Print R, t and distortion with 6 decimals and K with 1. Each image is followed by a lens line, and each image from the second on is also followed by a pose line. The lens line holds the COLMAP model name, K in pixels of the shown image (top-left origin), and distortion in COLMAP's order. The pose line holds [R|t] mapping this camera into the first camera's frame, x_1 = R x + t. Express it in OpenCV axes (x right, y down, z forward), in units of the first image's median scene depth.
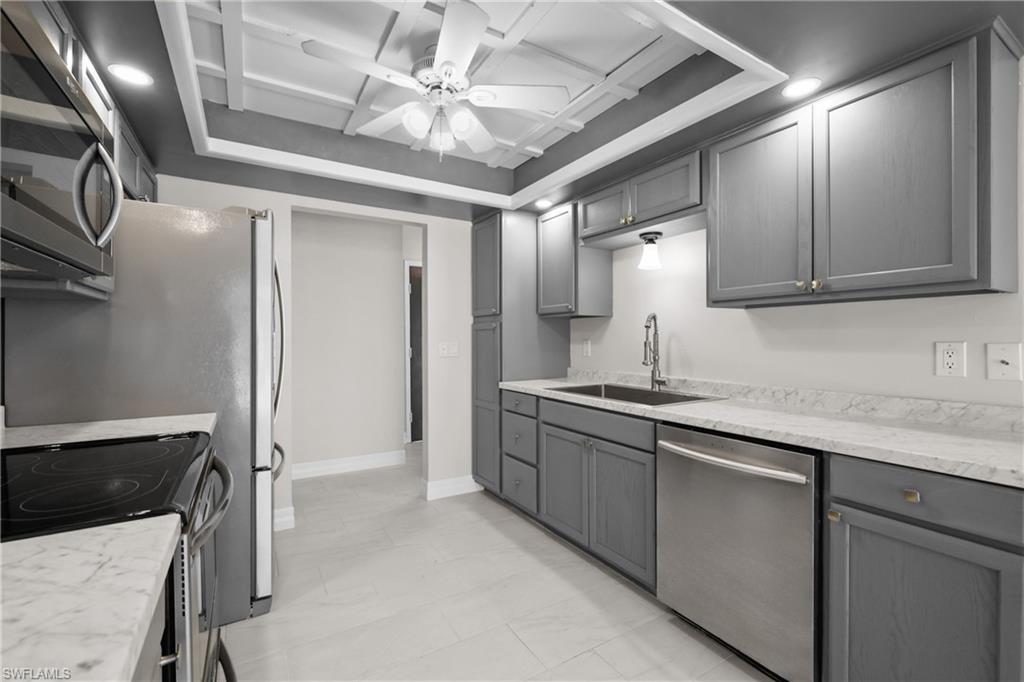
lens RADIAL K [[439.7, 0, 510.2], [0, 439.7, 341.5], [0, 0, 1]] dist [0.003764, -0.000324]
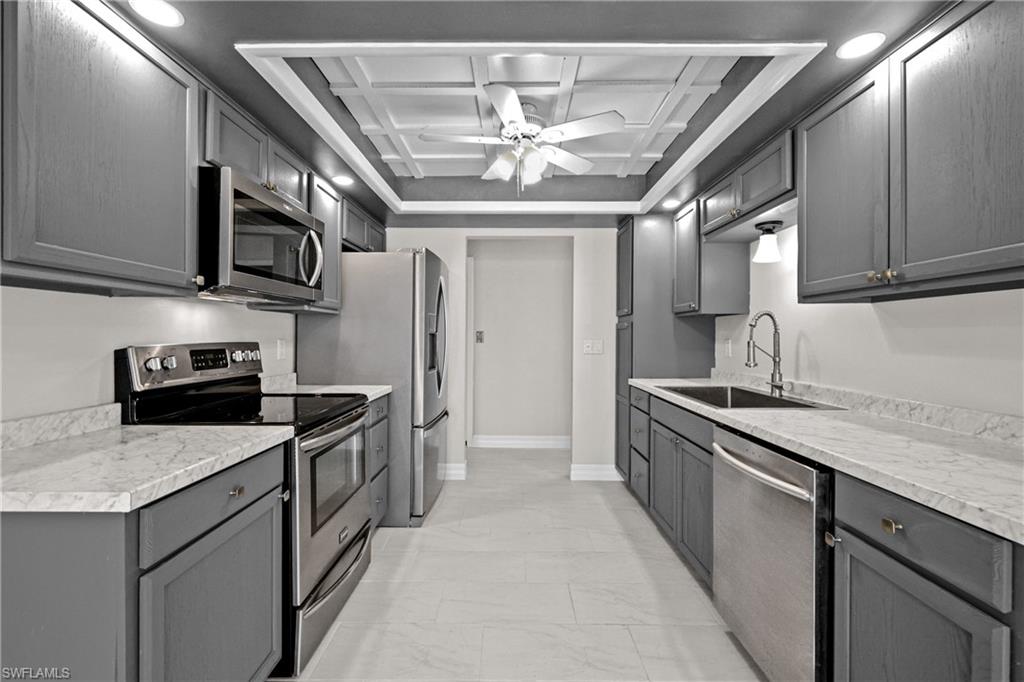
lens RADIAL K [[431.3, 0, 509.8], [0, 431.3, 335.9], [0, 0, 1]] dist [0.000153, -0.000044]
pose [[0.852980, 0.002960, -0.521935, 0.346750], [-0.007100, 0.999957, -0.005933, -0.002516], [0.521895, 0.008766, 0.852965, -0.043171]]
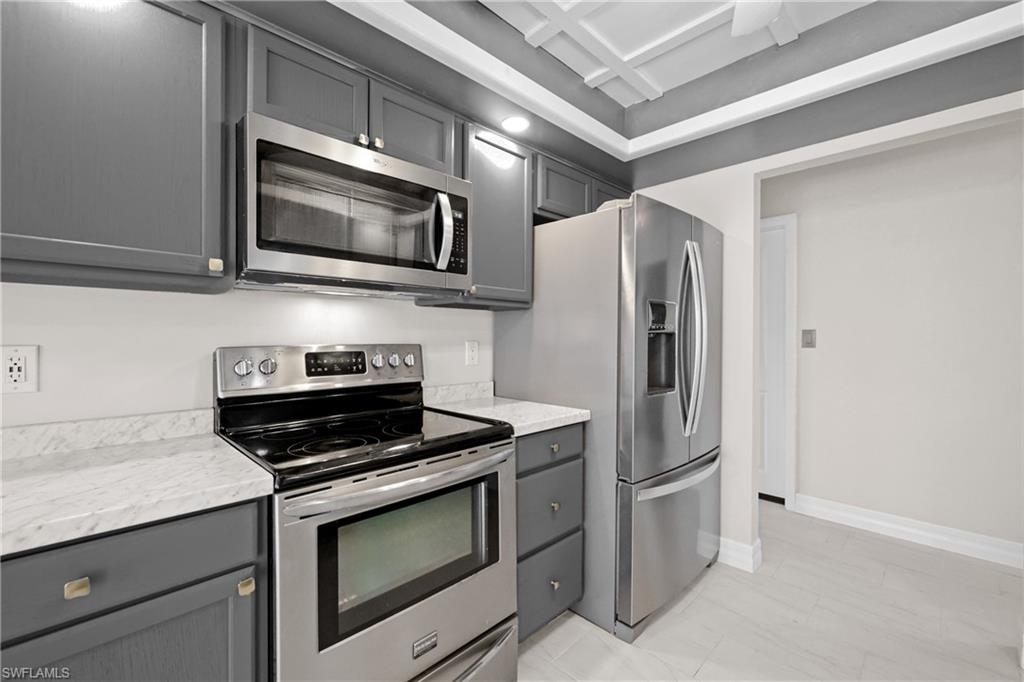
lens RADIAL K [[431.3, 0, 509.8], [0, 431.3, 335.9], [0, 0, 1]] dist [0.000153, -0.000044]
pose [[0.238551, -0.001848, -0.971128, 0.196097], [-0.009214, 0.999949, -0.004167, -0.004004], [0.971086, 0.009942, 0.238521, 0.441121]]
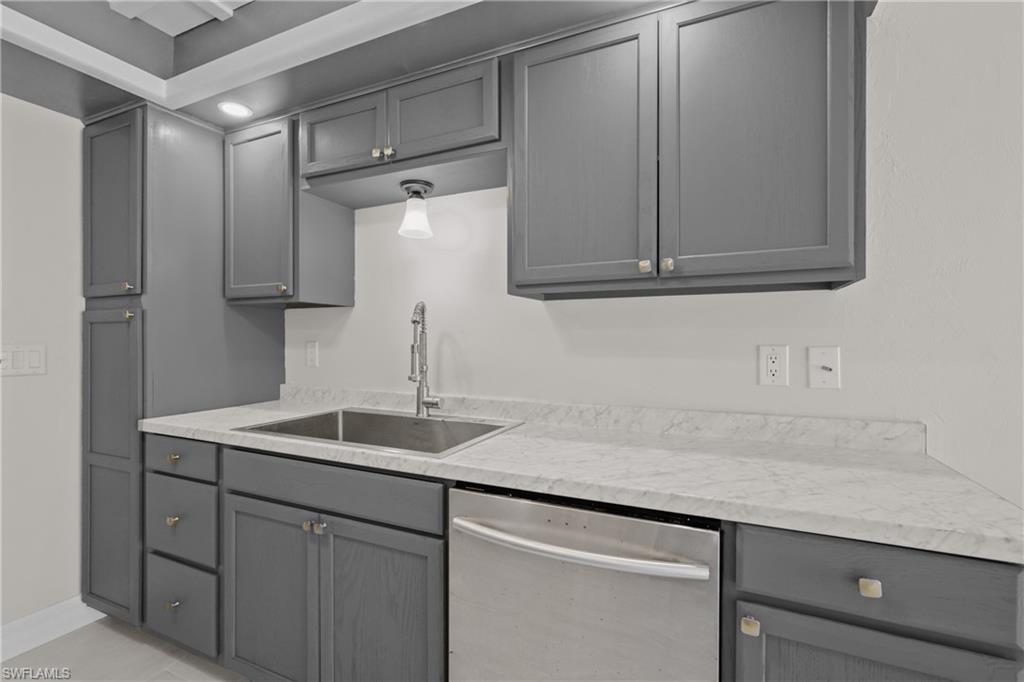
lens RADIAL K [[458.7, 0, 512.0], [0, 458.7, 341.0], [0, 0, 1]] dist [-0.001840, 0.000196]
pose [[0.829006, 0.001778, 0.559237, 0.051156], [0.000159, 0.999994, -0.003416, -0.002911], [-0.559240, 0.002921, 0.829001, 0.355457]]
